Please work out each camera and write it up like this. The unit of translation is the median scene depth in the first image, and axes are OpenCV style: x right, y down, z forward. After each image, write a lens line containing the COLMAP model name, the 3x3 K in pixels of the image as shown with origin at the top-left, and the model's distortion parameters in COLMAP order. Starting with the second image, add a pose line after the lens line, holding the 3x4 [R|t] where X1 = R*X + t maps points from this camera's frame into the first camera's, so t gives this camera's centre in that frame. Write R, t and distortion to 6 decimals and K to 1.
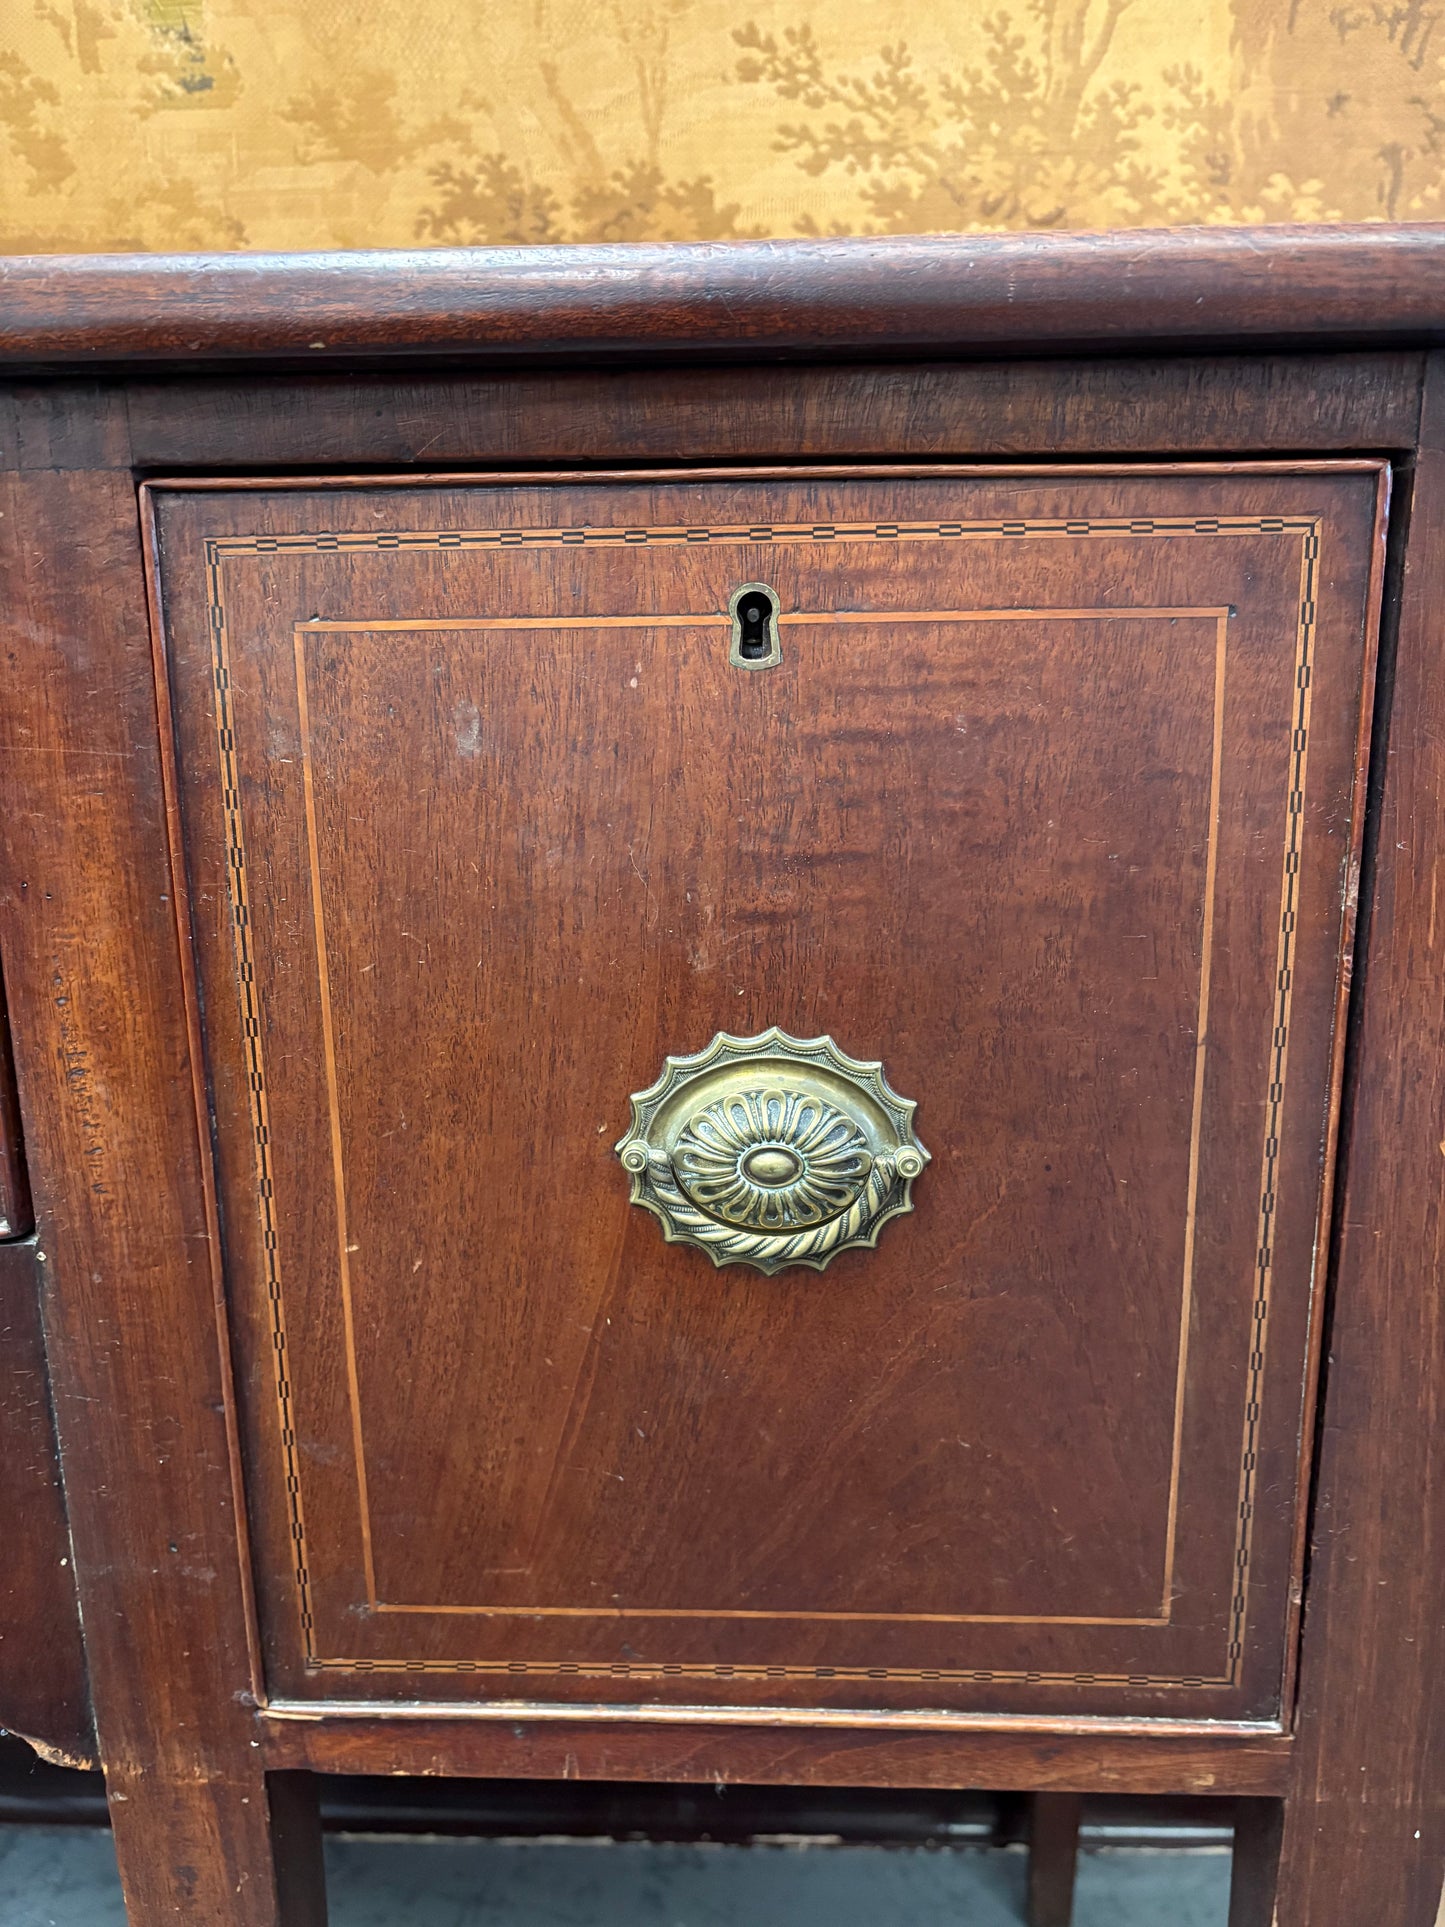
lens RADIAL K [[1480.6, 0, 726.4], [0, 1480.6, 964.6], [0, 0, 1]] dist [0.046914, -0.057753]
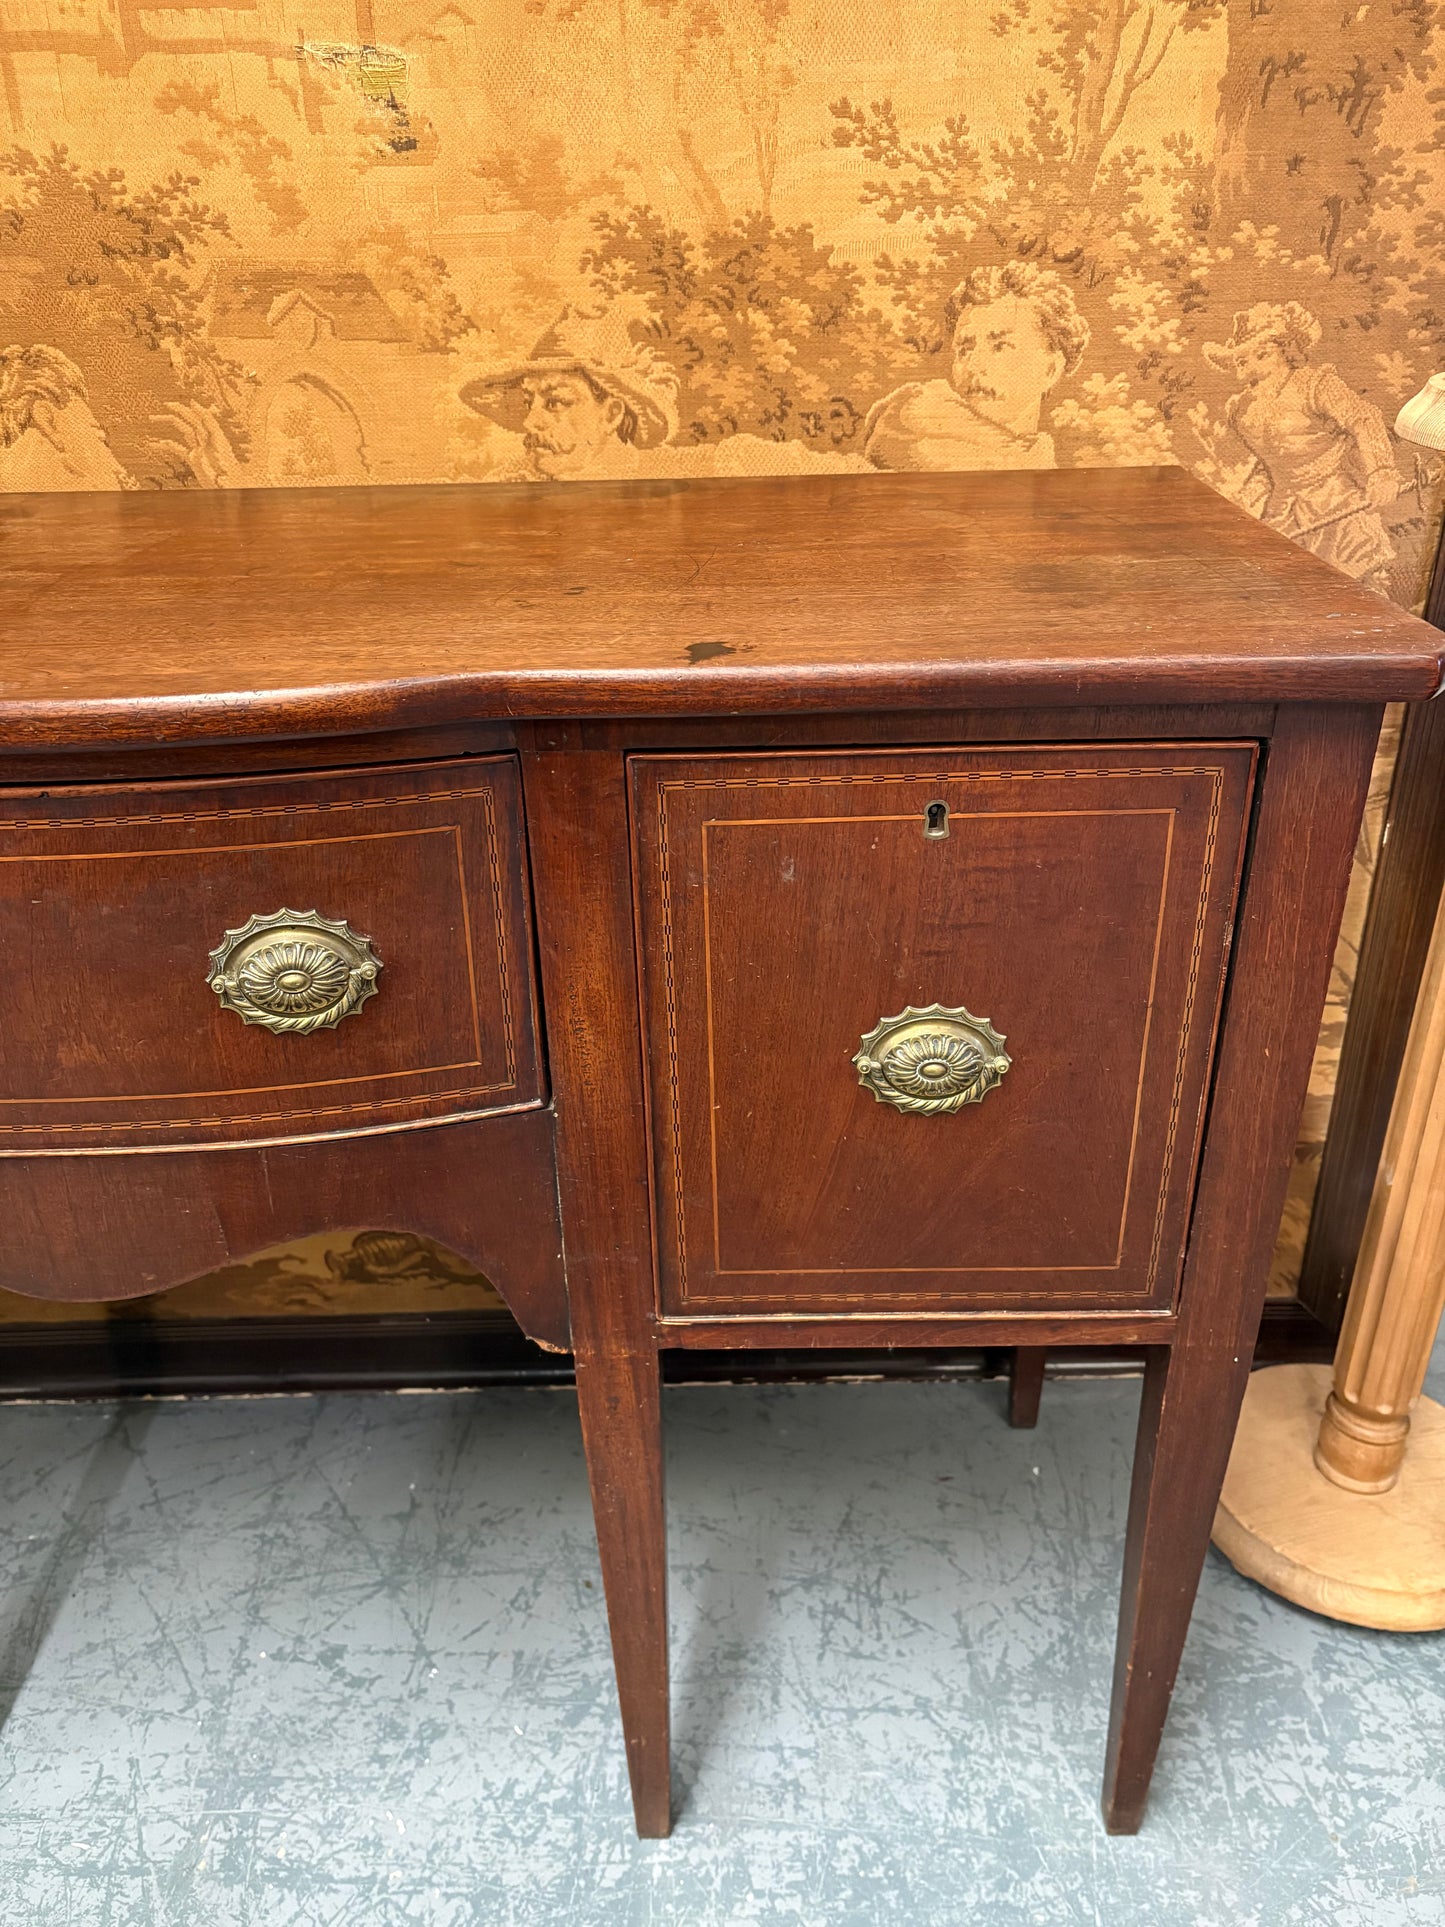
lens RADIAL K [[1480.6, 0, 725.0], [0, 1480.6, 969.2], [0, 0, 1]] dist [0.046914, -0.057753]
pose [[0.999203, -0.026744, 0.029633, -0.266712], [0.018429, 0.967591, 0.251849, -0.437853], [-0.035408, -0.251102, 0.967313, -0.773756]]
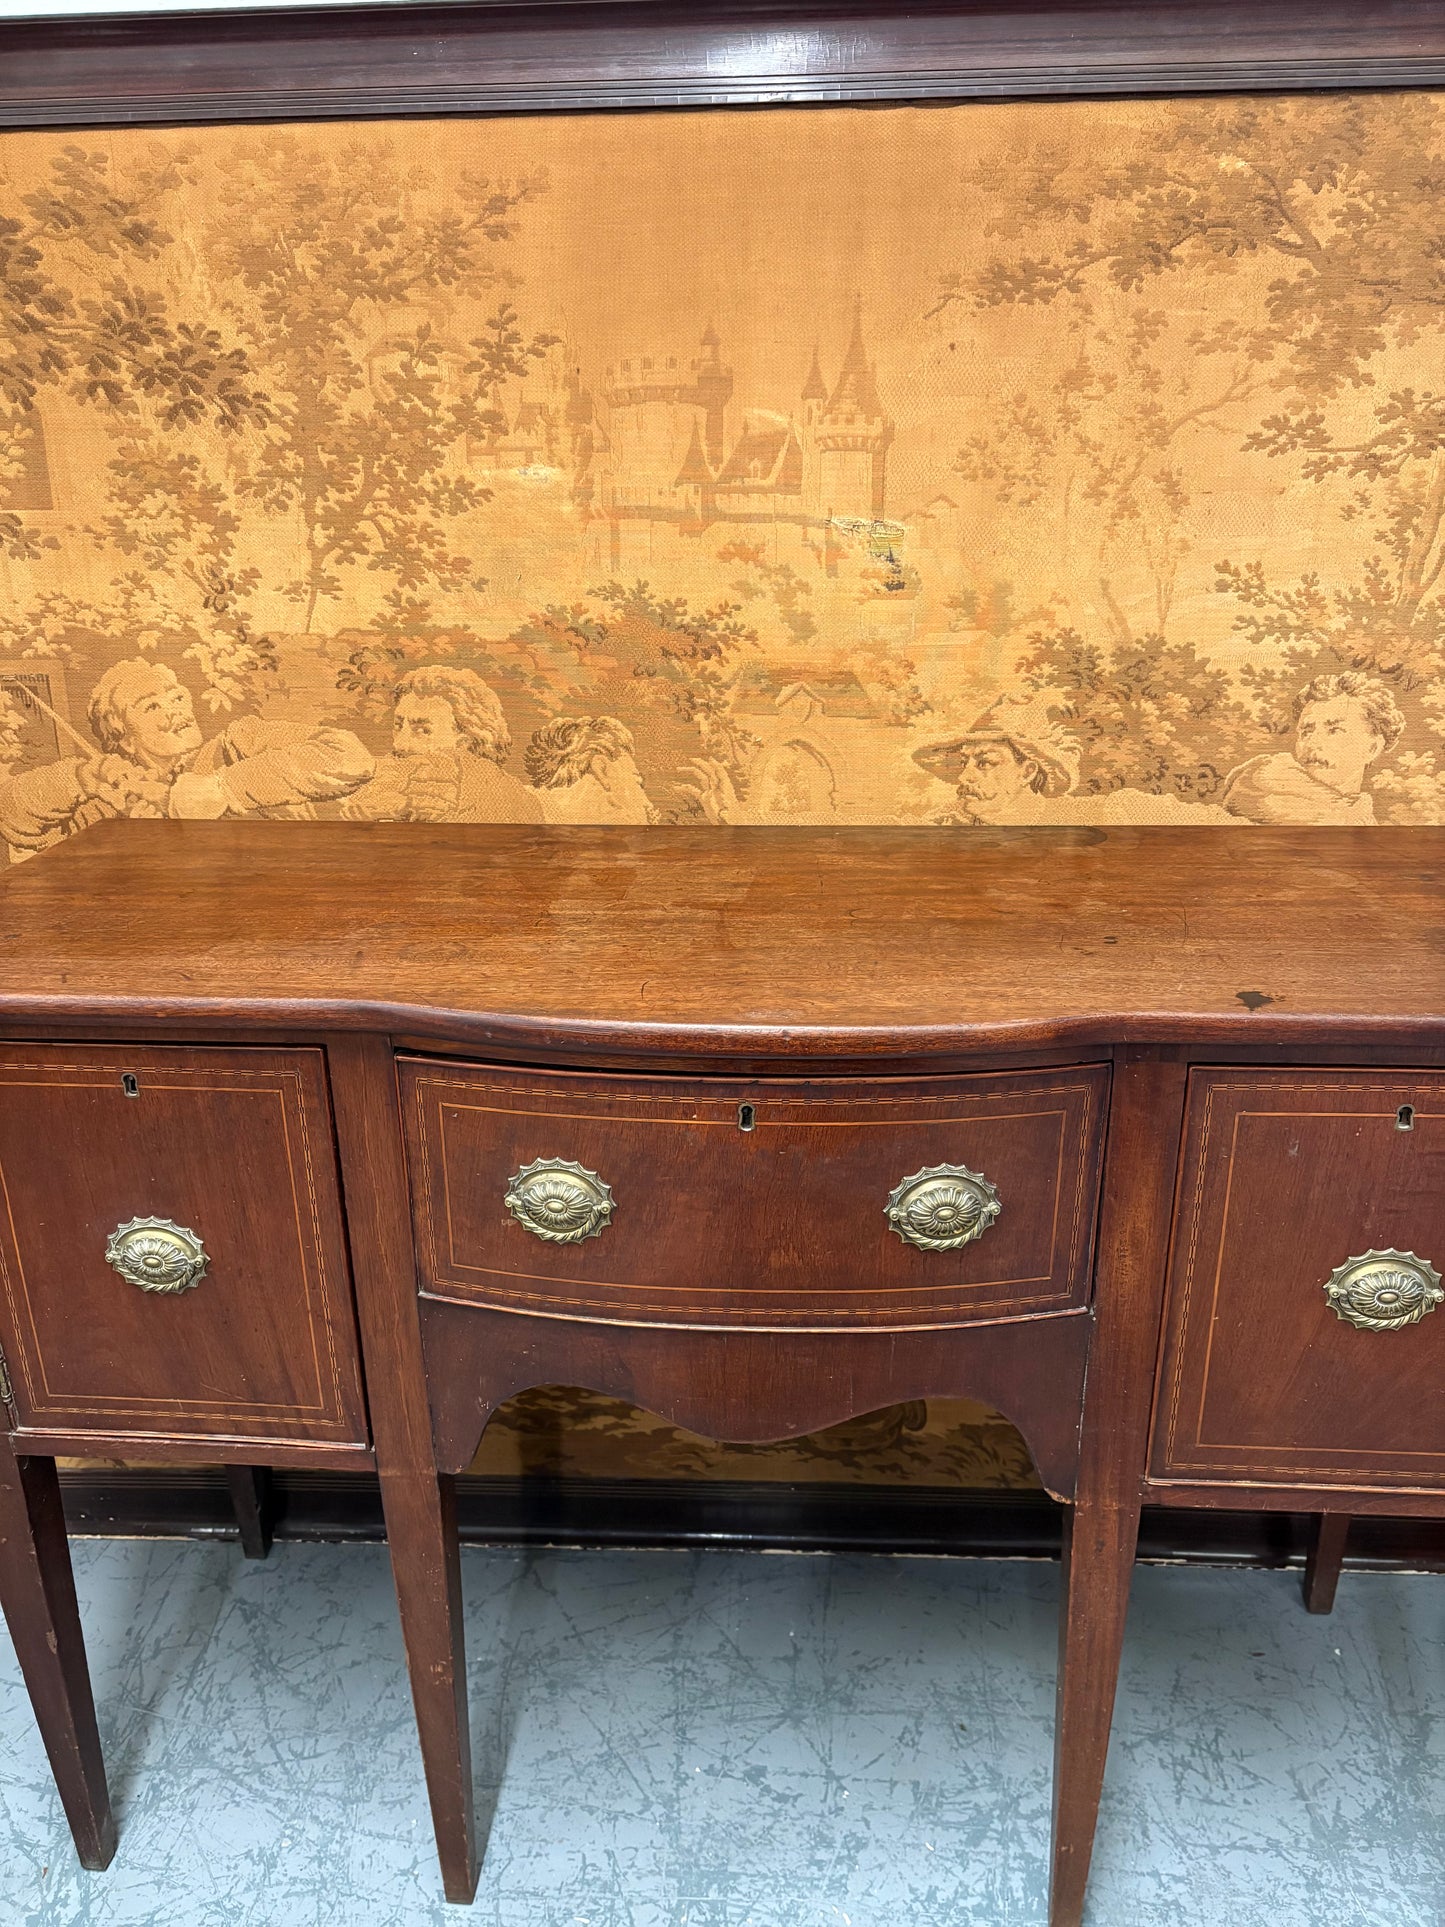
lens RADIAL K [[1480.6, 0, 716.1], [0, 1480.6, 962.3], [0, 0, 1]] dist [0.046914, -0.057753]
pose [[0.999774, 0.007574, -0.019871, -1.000753], [-0.005168, 0.992951, 0.118416, -0.688766], [0.020628, -0.118287, 0.992765, -1.454645]]
